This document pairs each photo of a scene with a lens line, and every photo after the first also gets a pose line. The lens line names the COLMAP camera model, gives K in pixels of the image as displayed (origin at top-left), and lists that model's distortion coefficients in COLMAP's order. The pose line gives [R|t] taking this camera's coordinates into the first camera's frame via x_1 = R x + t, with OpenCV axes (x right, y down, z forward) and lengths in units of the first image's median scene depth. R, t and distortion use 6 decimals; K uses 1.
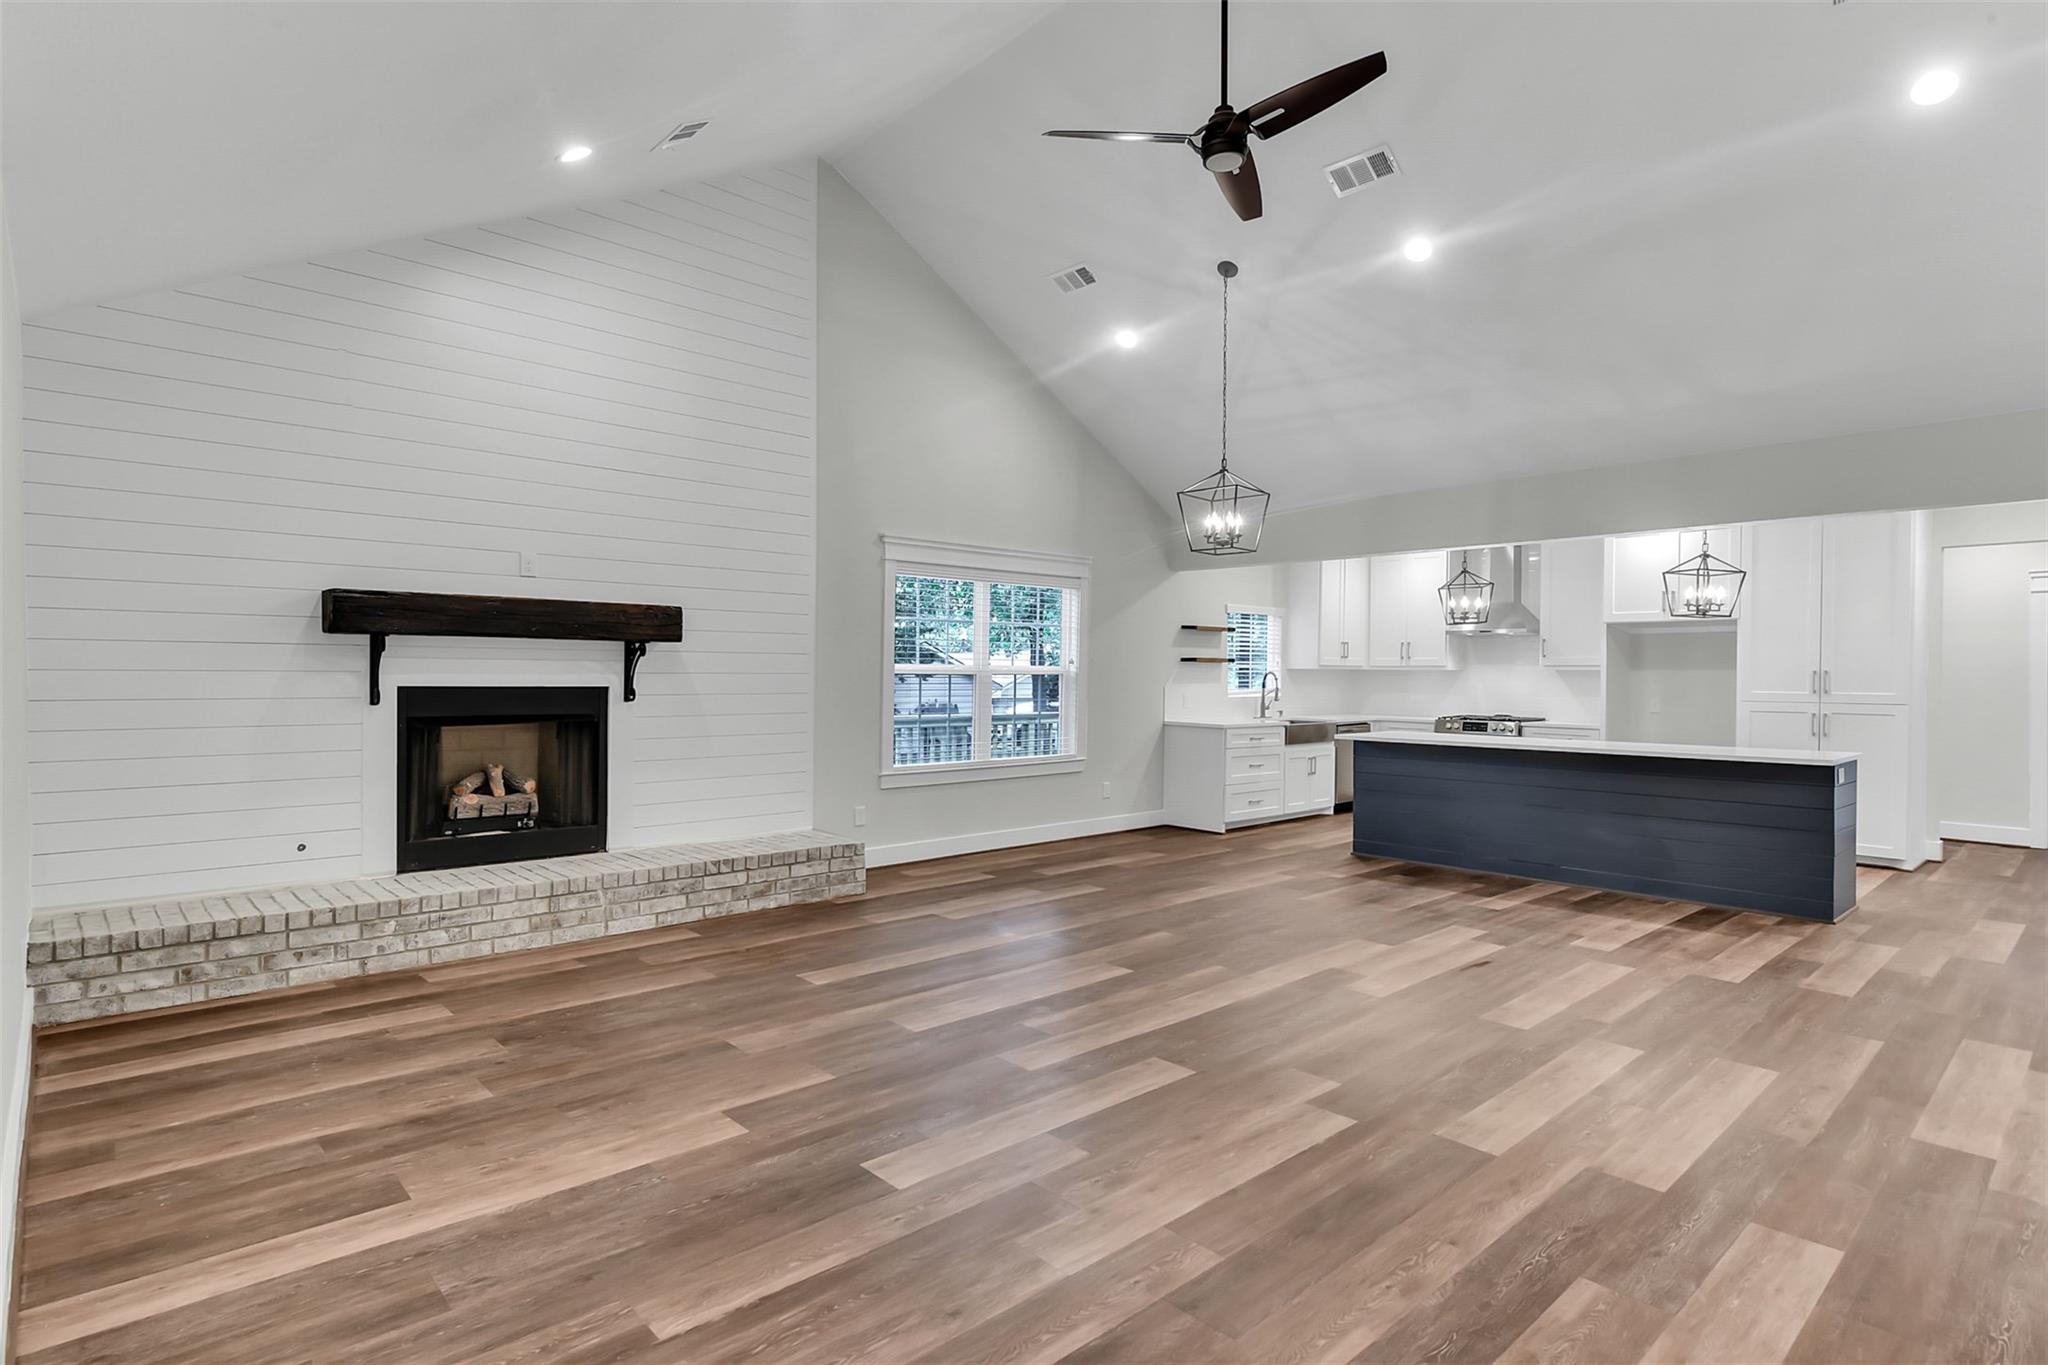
lens RADIAL K [[1018.3, 0, 1019.0], [0, 1018.3, 673.2], [0, 0, 1]] dist [0.005287, -0.000964]
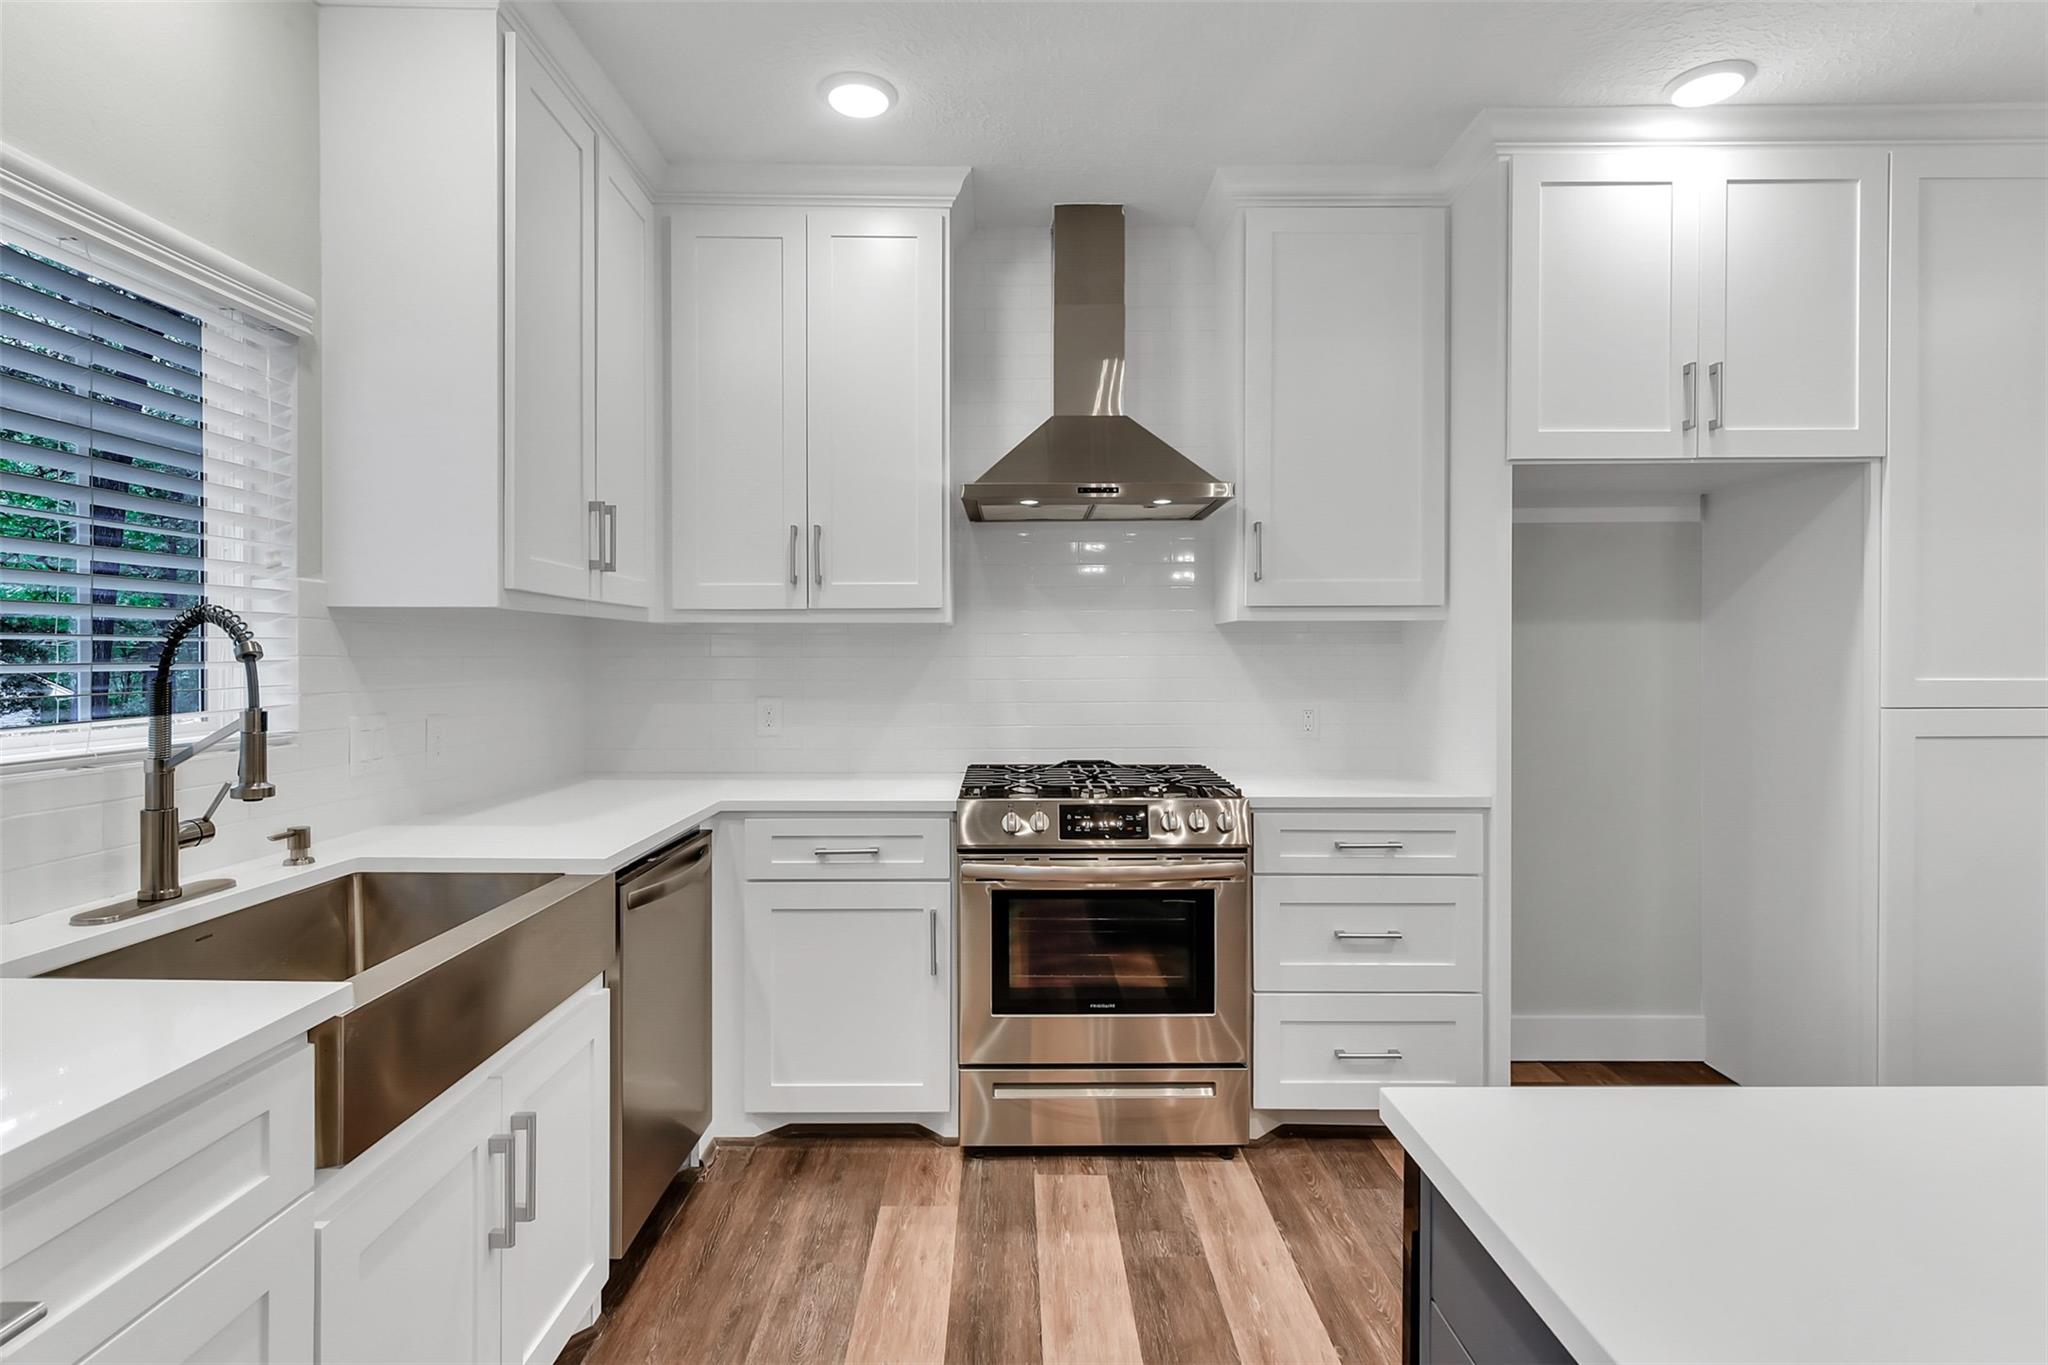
lens RADIAL K [[1062.7, 0, 1016.3], [0, 1062.7, 667.1], [0, 0, 1]] dist [0.003446, -0.000386]
pose [[0.671106, -0.014685, 0.741216, 0.401057], [0.006007, 0.999879, 0.014372, 0.010777], [-0.741337, -0.005192, 0.671113, 1.533295]]
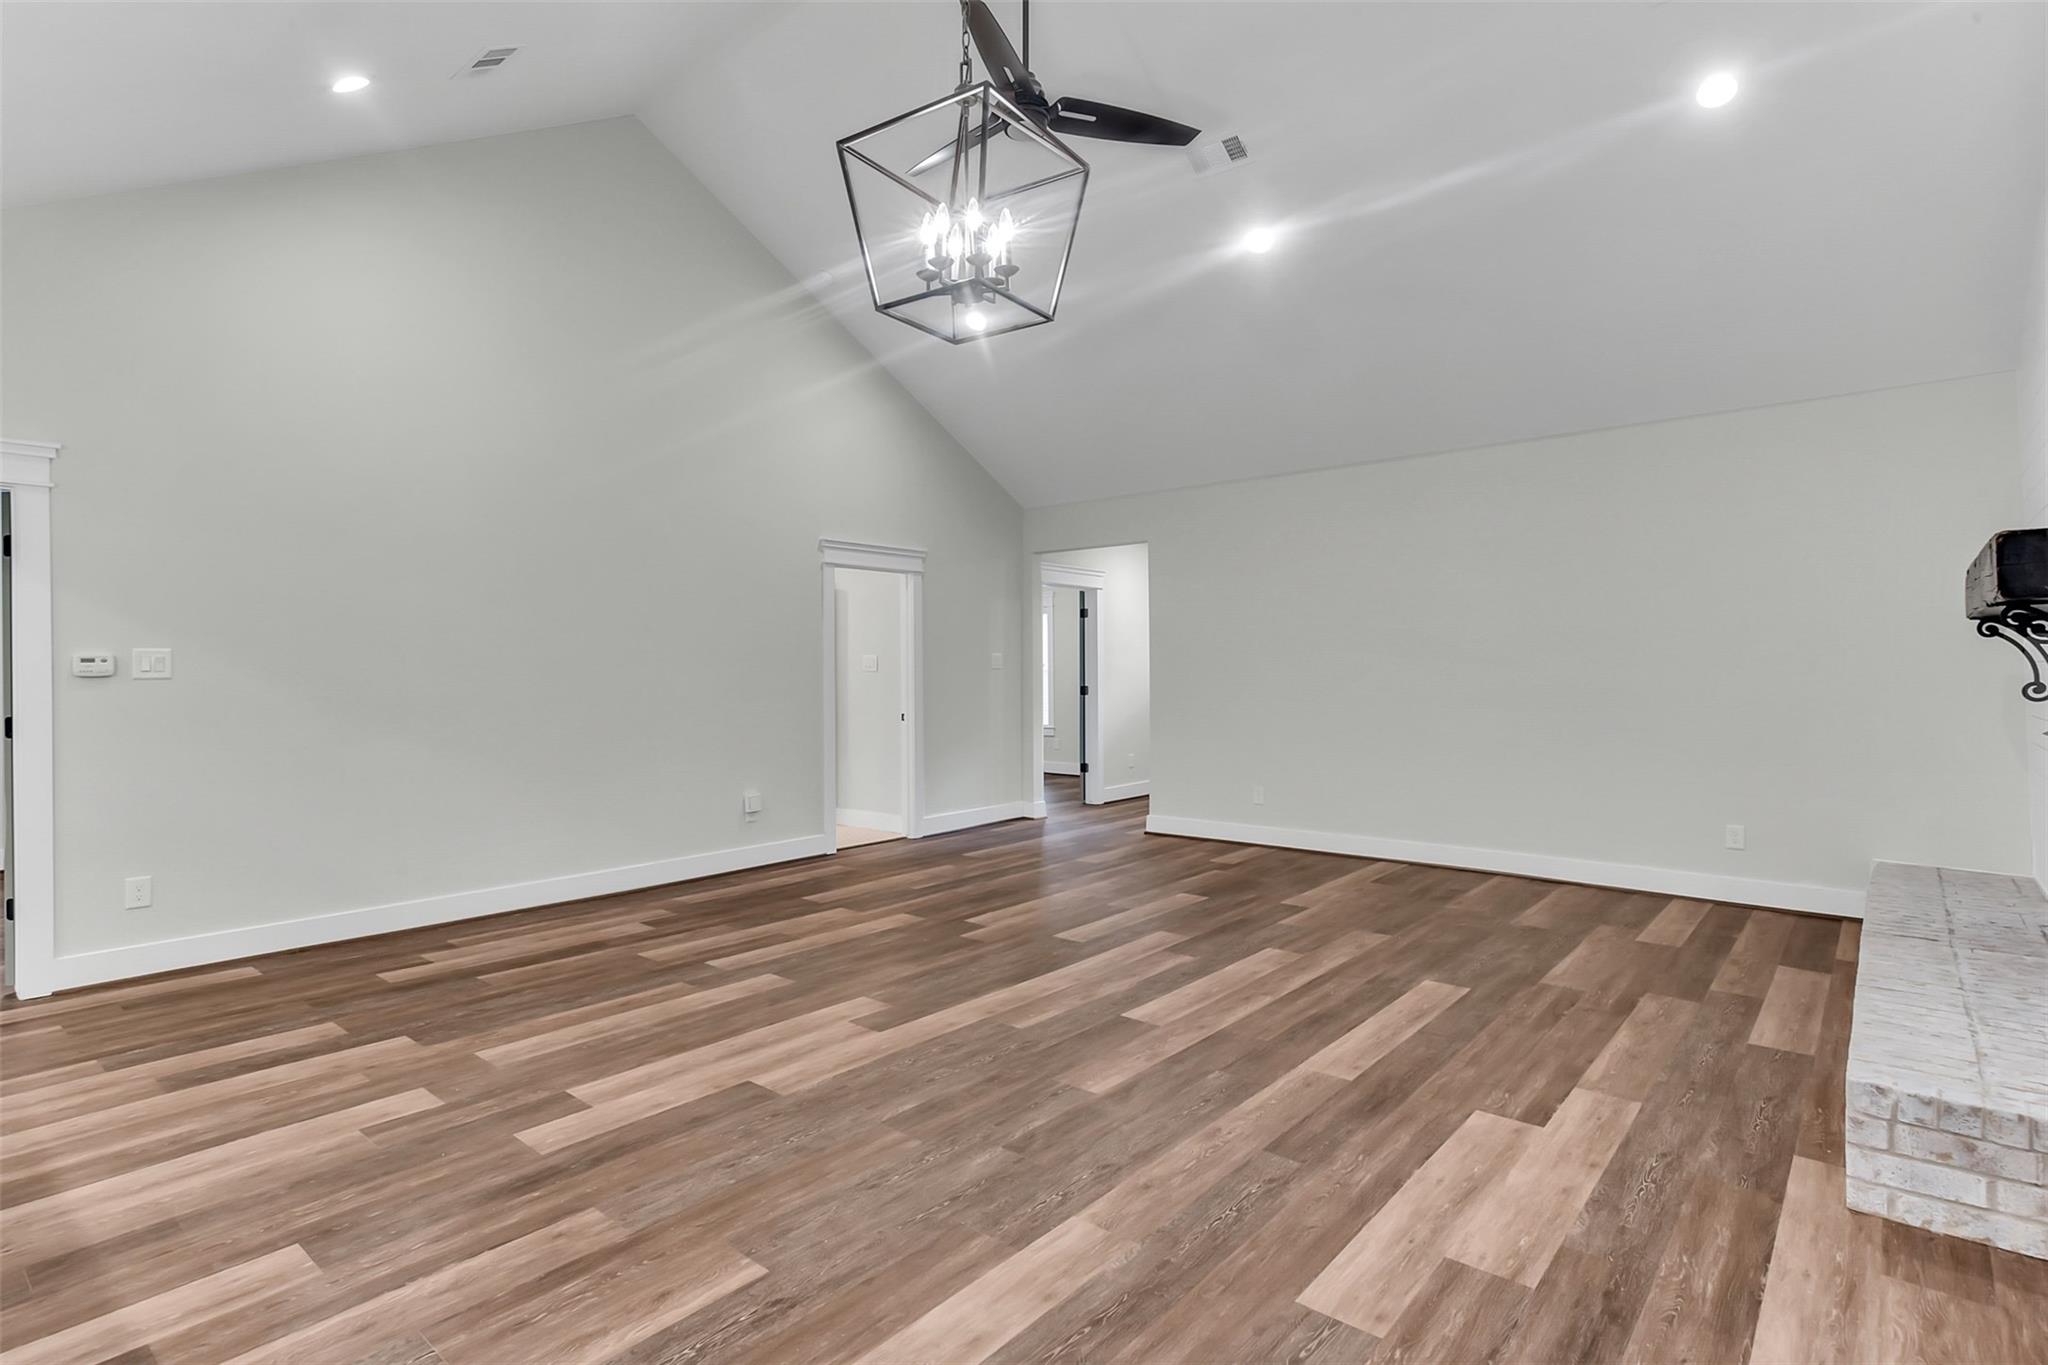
lens RADIAL K [[1018.3, 0, 1019.0], [0, 1018.3, 673.2], [0, 0, 1]] dist [0.005287, -0.000964]
pose [[-0.992026, -0.003421, -0.125988, 0.277732], [-0.003244, 0.999993, -0.001609, 0.008027], [0.125993, -0.001188, -0.992030, 1.667032]]
